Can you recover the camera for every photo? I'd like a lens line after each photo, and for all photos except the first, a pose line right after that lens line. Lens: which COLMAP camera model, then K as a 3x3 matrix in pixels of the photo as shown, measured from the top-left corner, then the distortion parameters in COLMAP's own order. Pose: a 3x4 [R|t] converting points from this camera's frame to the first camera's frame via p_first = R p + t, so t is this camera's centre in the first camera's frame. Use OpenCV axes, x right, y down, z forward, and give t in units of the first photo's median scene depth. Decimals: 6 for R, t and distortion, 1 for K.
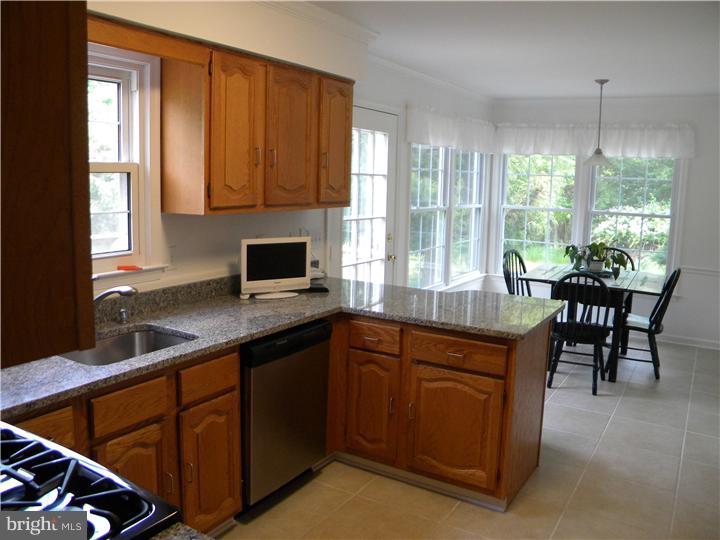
lens RADIAL K [[600.3, 0, 358.6], [0, 600.3, 258.8], [0, 0, 1]] dist [-0.201047, 0.179684]
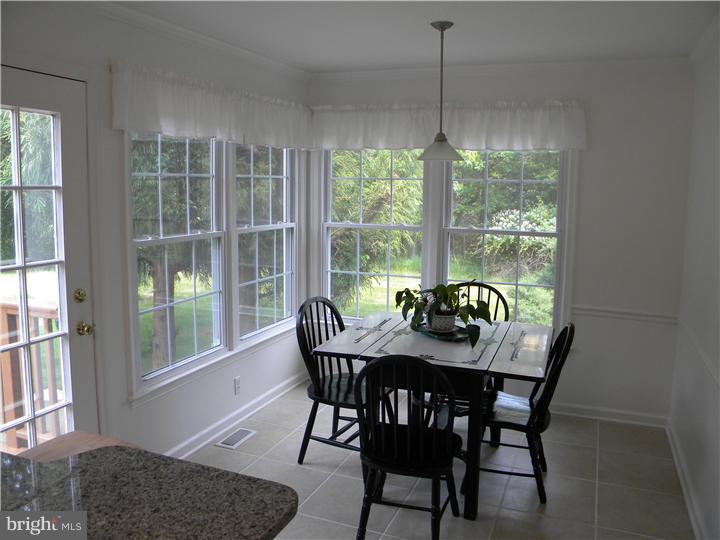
lens RADIAL K [[600.3, 0, 358.6], [0, 600.3, 258.8], [0, 0, 1]] dist [-0.201047, 0.179684]
pose [[0.985519, -0.033225, 0.166279, 0.189471], [0.035146, 0.999345, -0.008624, -0.047009], [-0.165884, 0.014343, 0.986041, 0.342261]]
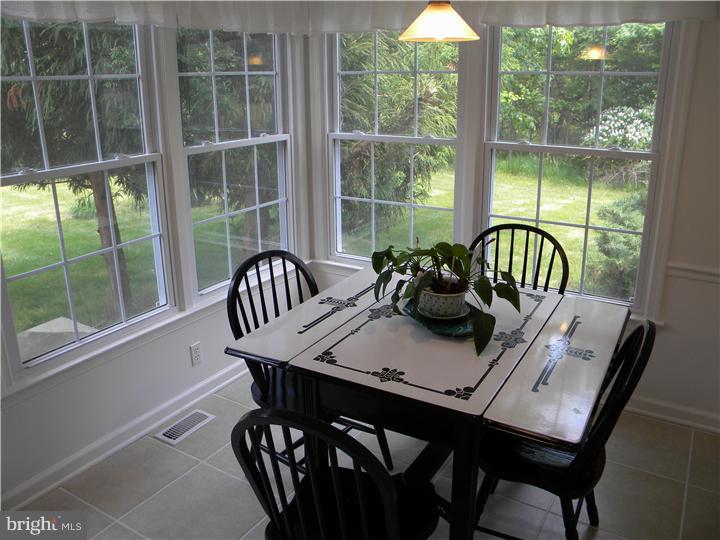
lens RADIAL K [[600.3, 0, 358.6], [0, 600.3, 258.8], [0, 0, 1]] dist [-0.201047, 0.179684]
pose [[0.999373, -0.033007, -0.012850, 0.317354], [0.034624, 0.986839, 0.157956, -0.074067], [0.007467, -0.158302, 0.987363, 0.539885]]
